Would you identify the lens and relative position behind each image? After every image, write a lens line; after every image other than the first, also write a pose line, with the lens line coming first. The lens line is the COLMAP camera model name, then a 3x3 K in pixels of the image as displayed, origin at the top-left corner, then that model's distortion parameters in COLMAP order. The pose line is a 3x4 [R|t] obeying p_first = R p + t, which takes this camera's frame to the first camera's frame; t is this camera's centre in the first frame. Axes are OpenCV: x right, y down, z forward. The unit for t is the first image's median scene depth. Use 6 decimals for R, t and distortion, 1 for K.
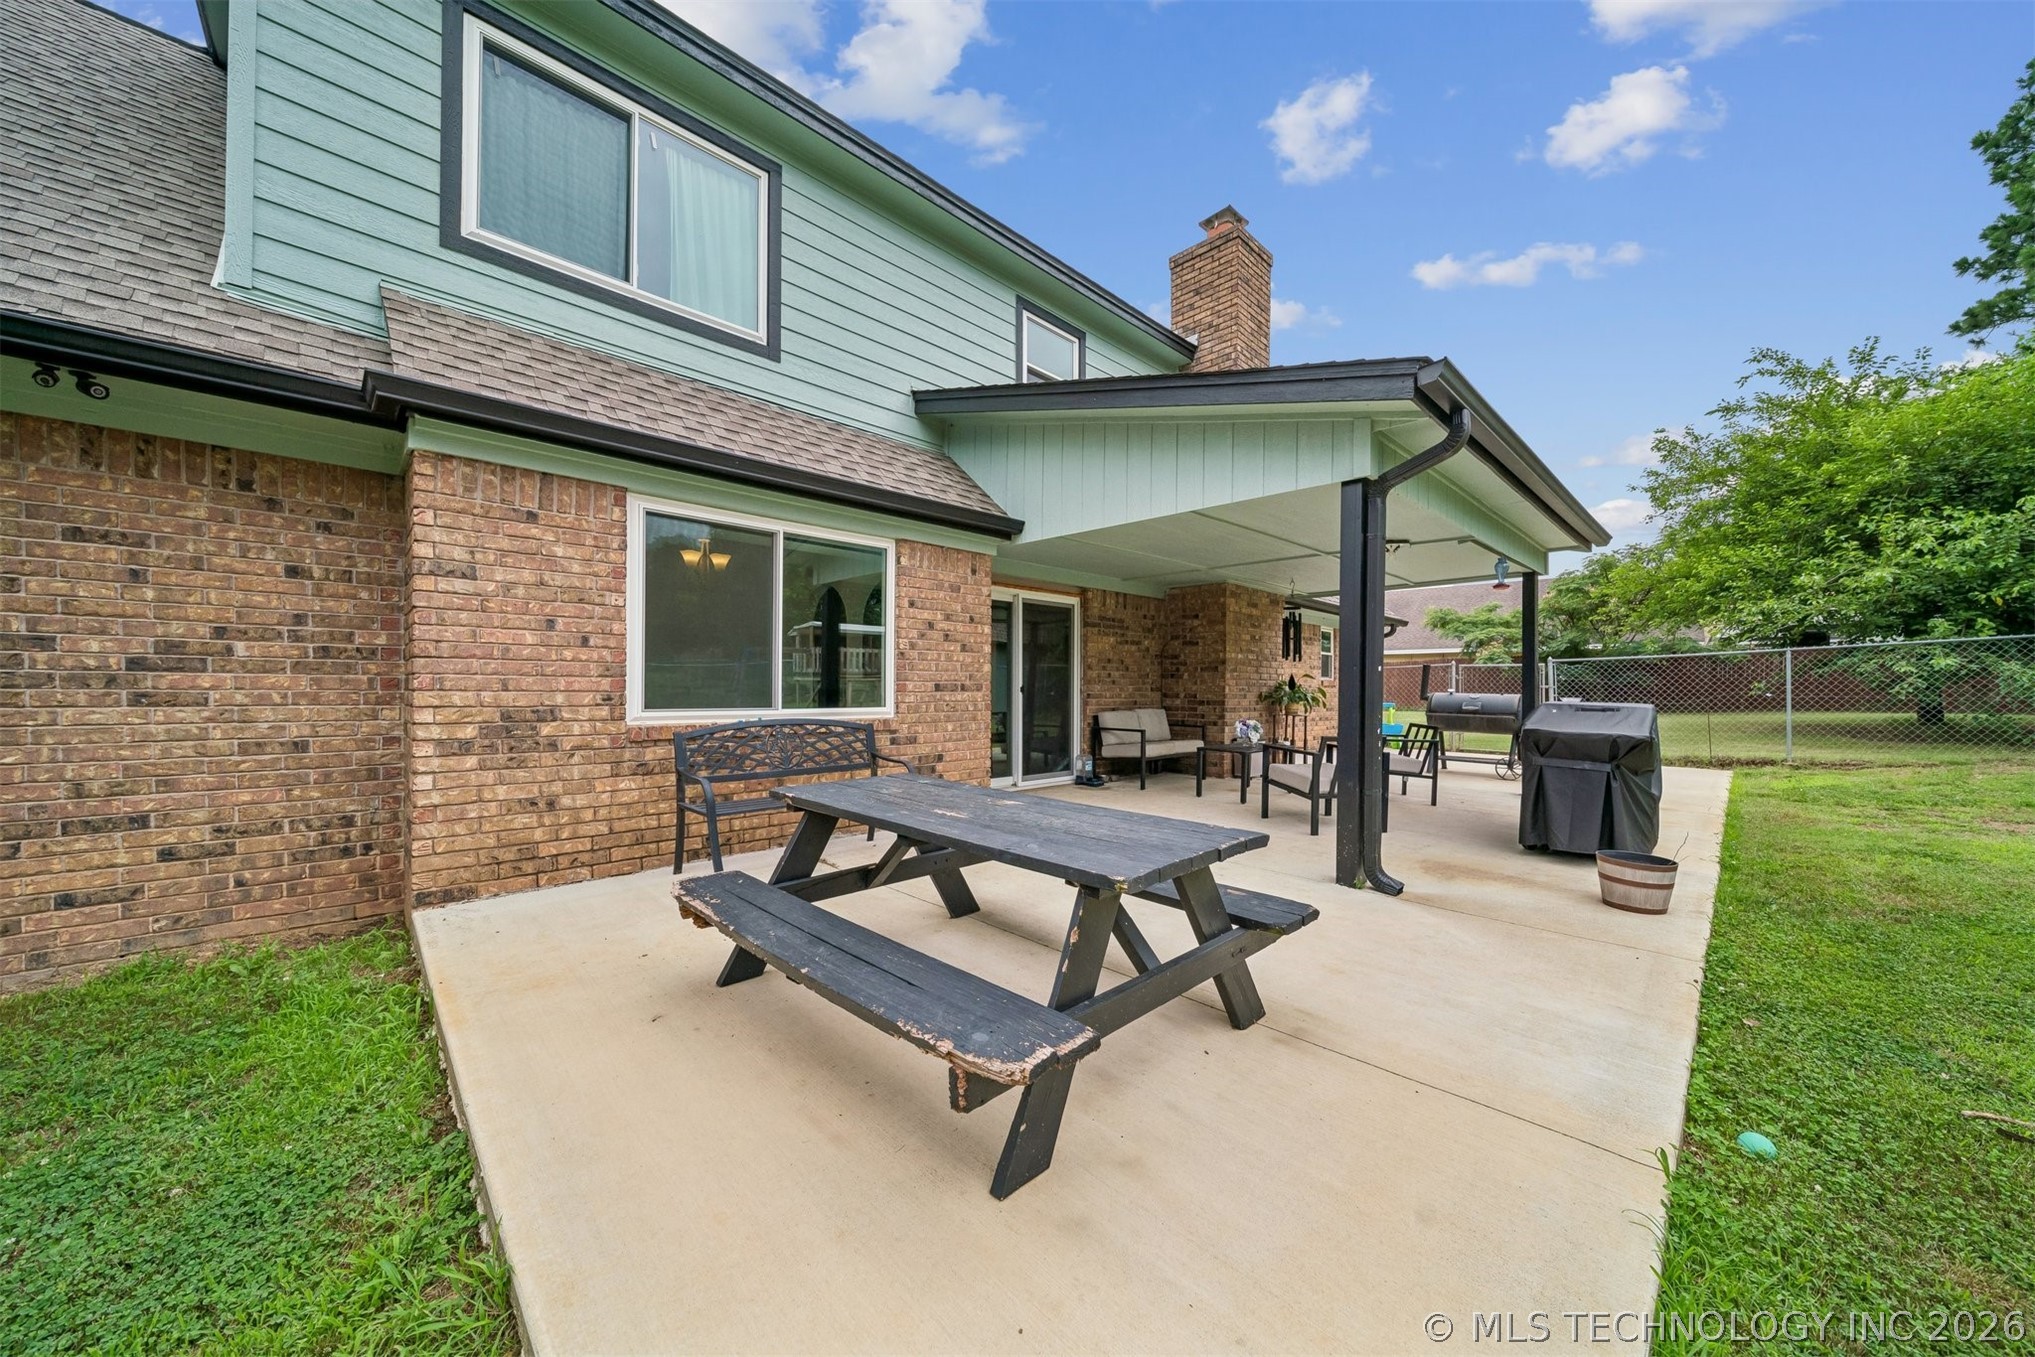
lens RADIAL K [[716.9, 0, 1015.4], [0, 716.9, 687.9], [0, 0, 1]] dist [-0.002838, -0.000836]
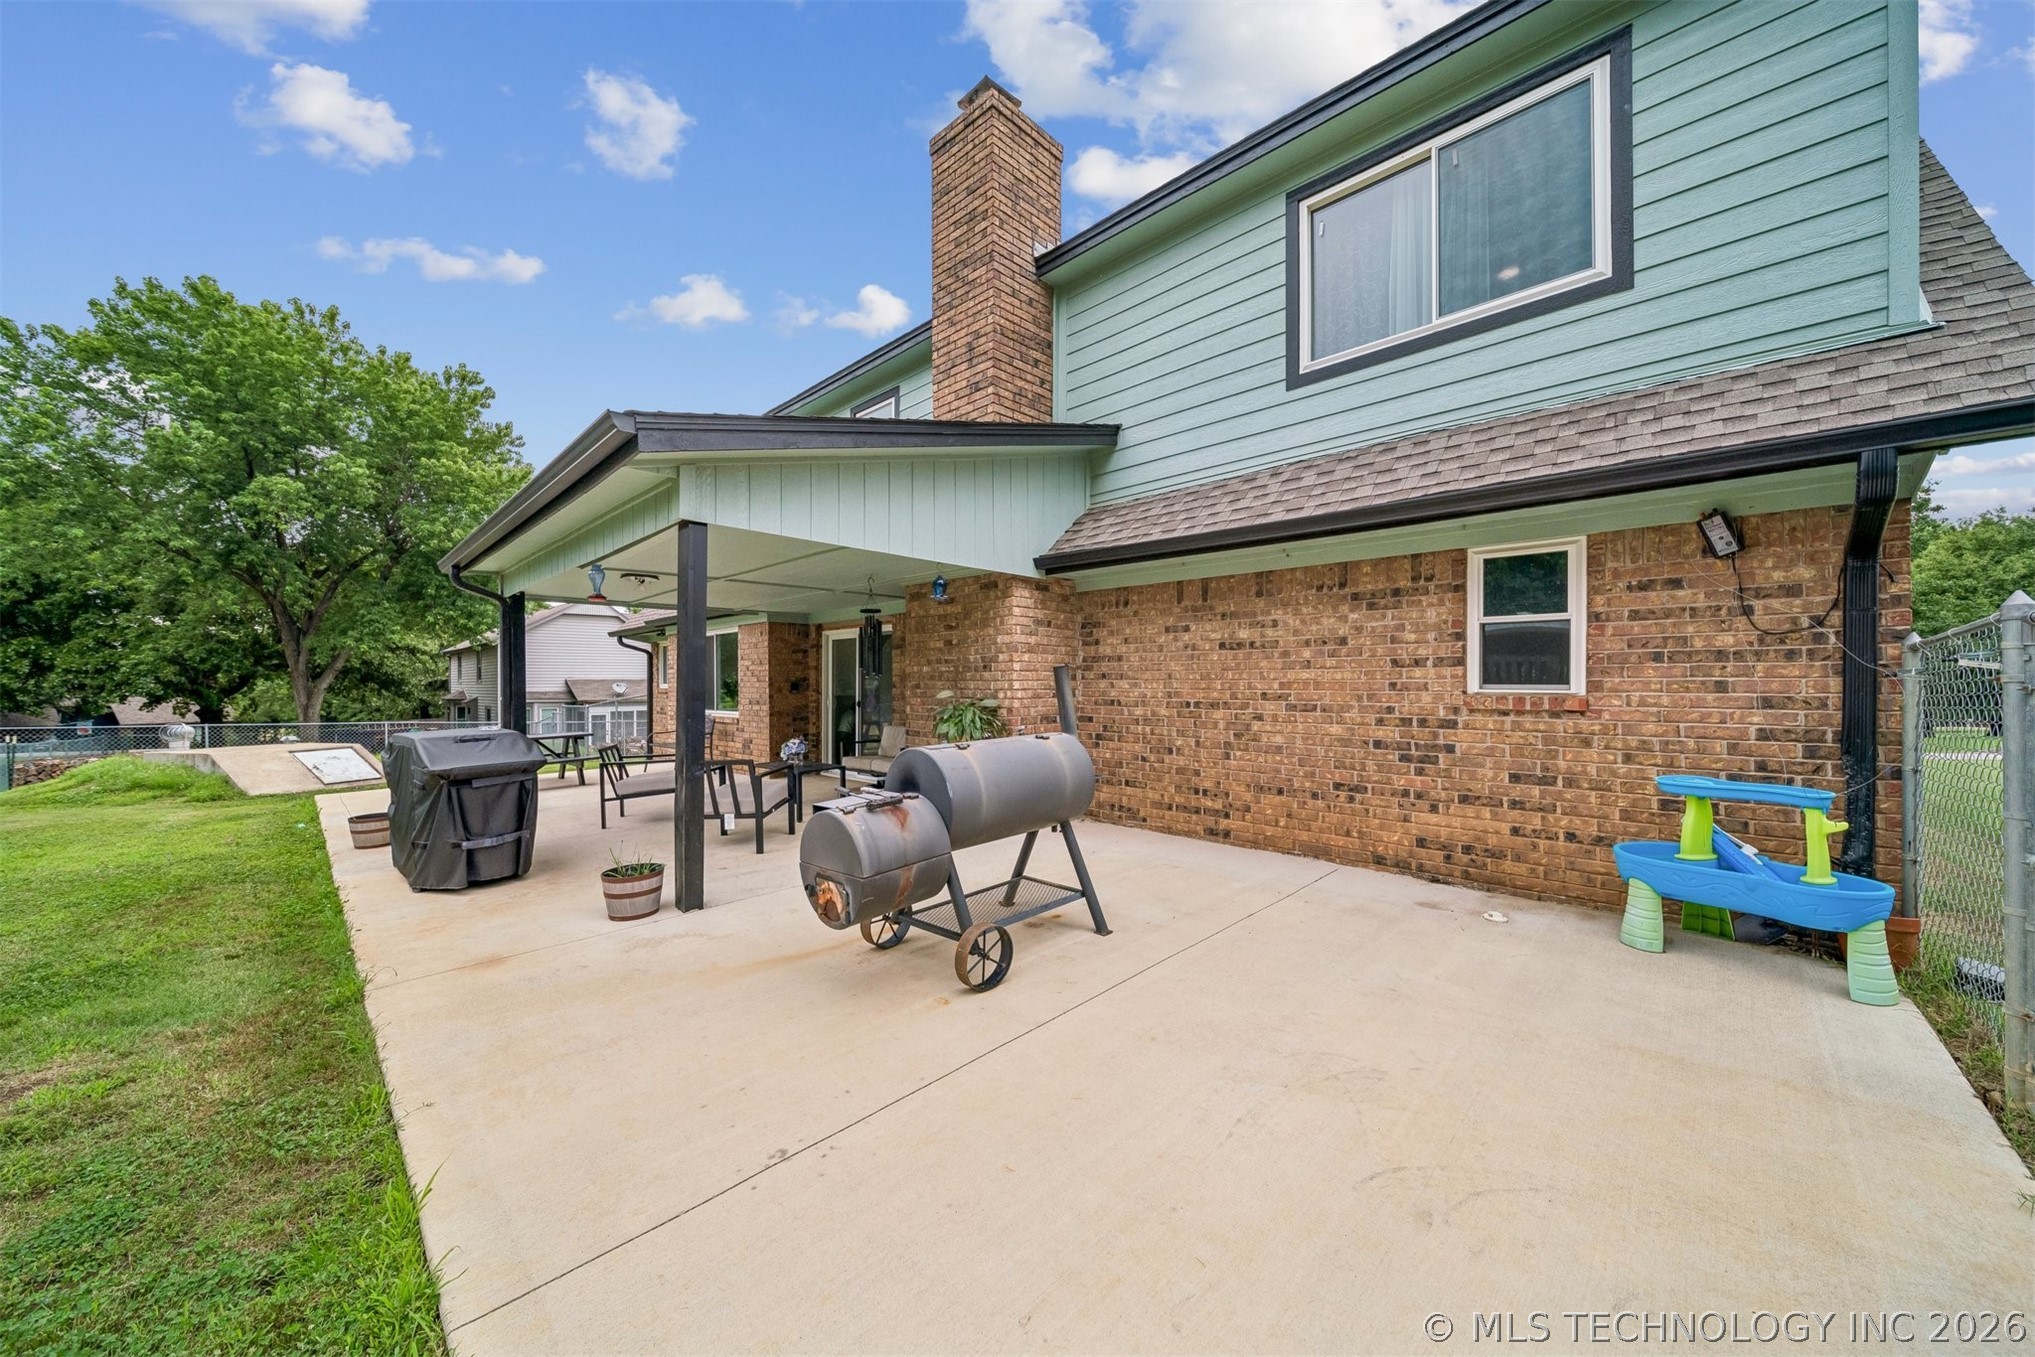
lens RADIAL K [[716.9, 0, 1018.2], [0, 716.9, 685.4], [0, 0, 1]] dist [-0.002838, -0.000836]
pose [[0.019453, -0.004016, -0.999803, 1.192258], [0.005279, 0.999978, -0.003914, -0.022985], [0.999797, -0.005202, 0.019474, 1.143096]]
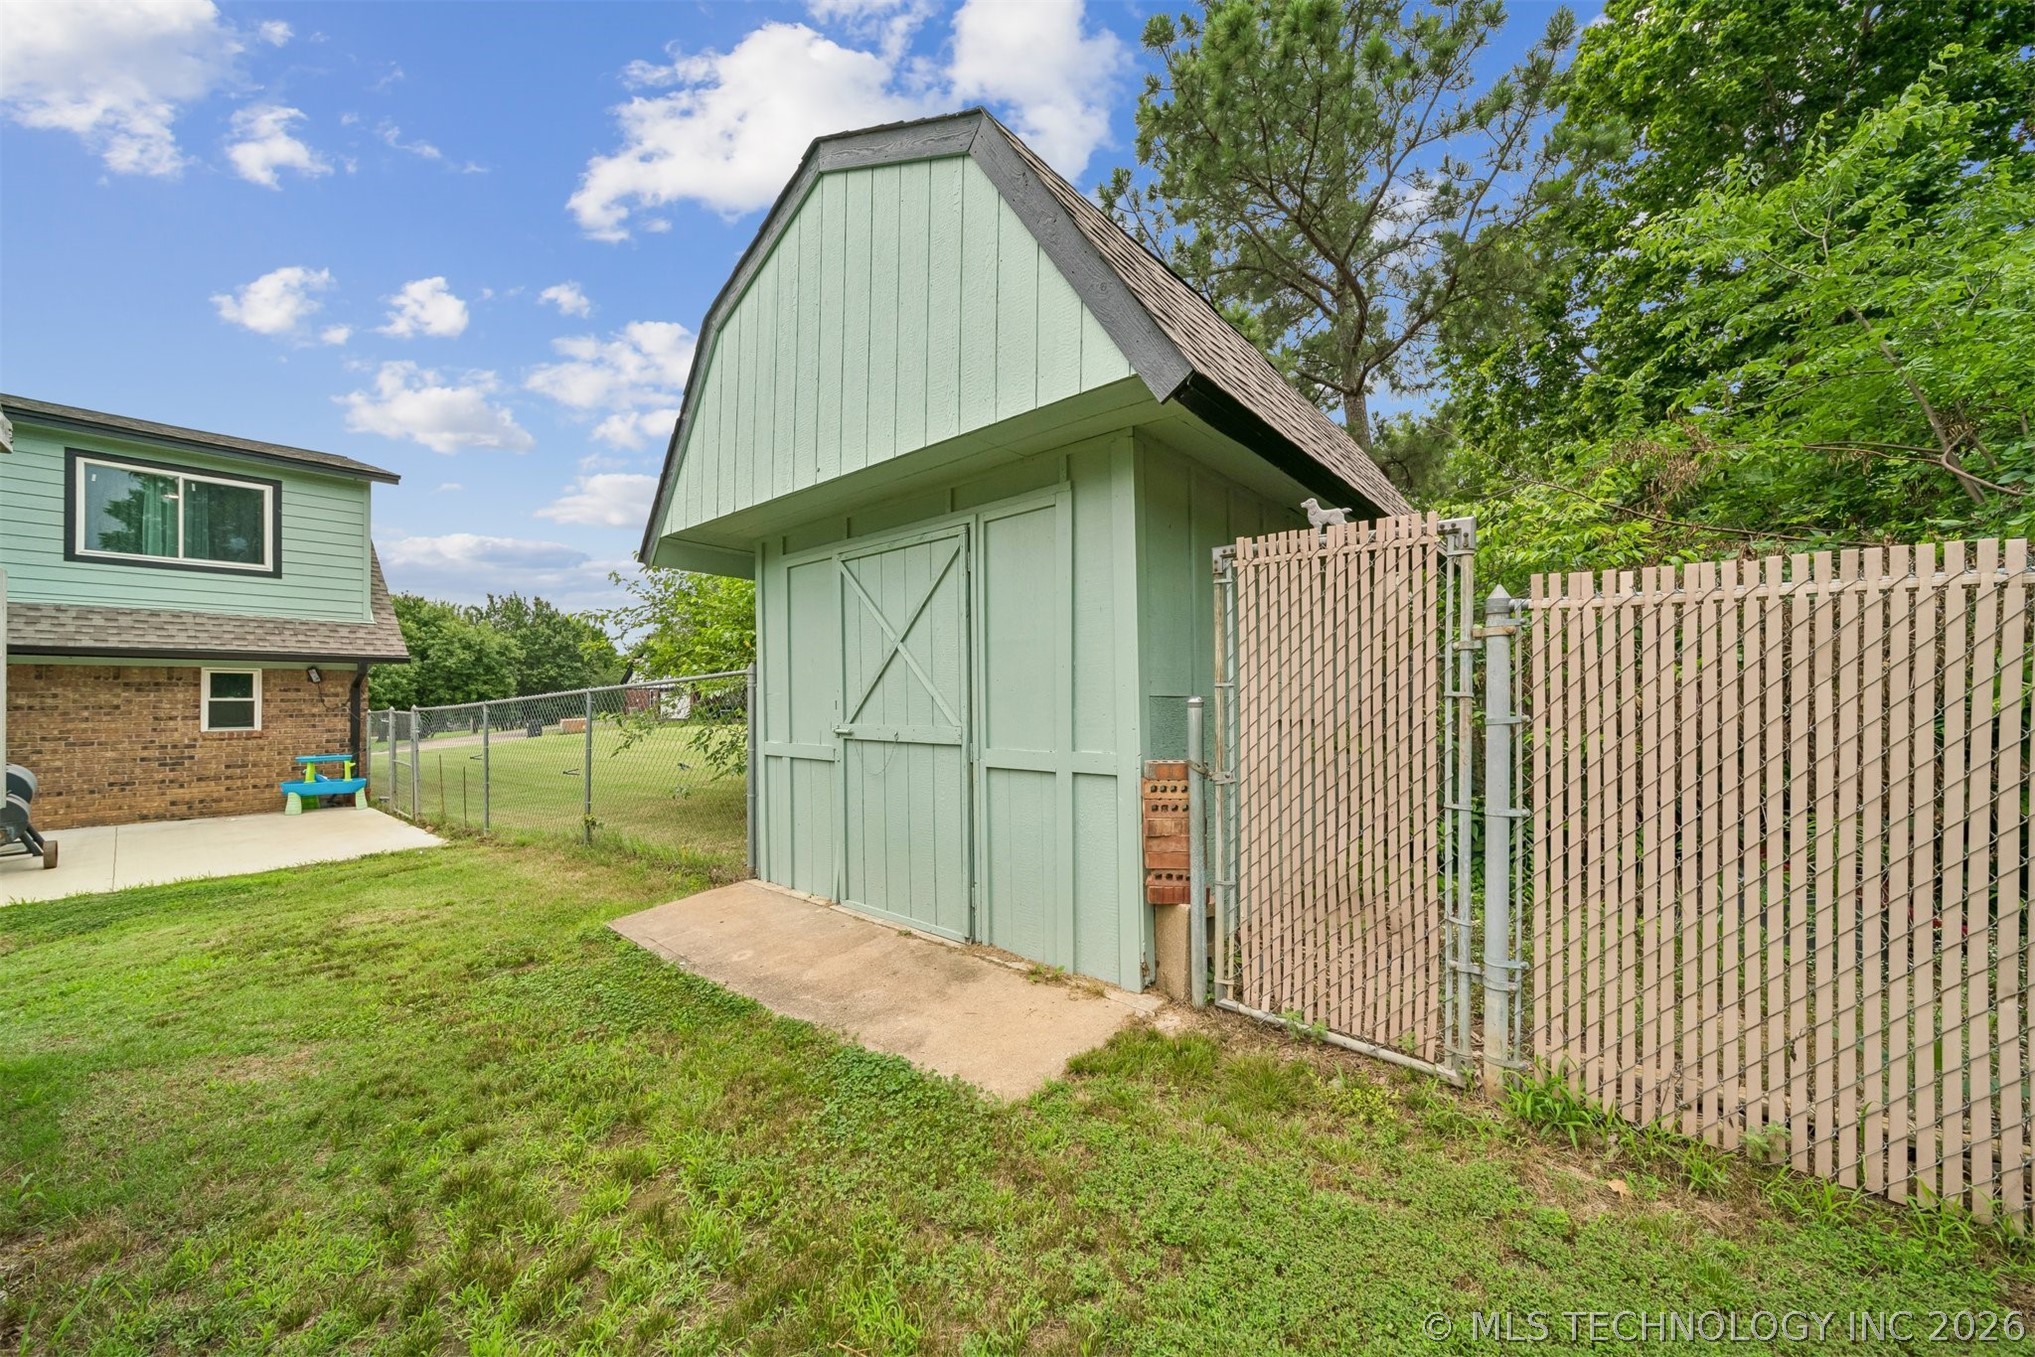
lens RADIAL K [[716.9, 0, 1022.6], [0, 716.9, 689.6], [0, 0, 1]] dist [-0.002838, -0.000836]
pose [[0.993210, -0.012731, 0.115635, 1.927883], [0.013491, 0.999892, -0.005795, -0.064774], [-0.115549, 0.007315, 0.993275, 0.093776]]
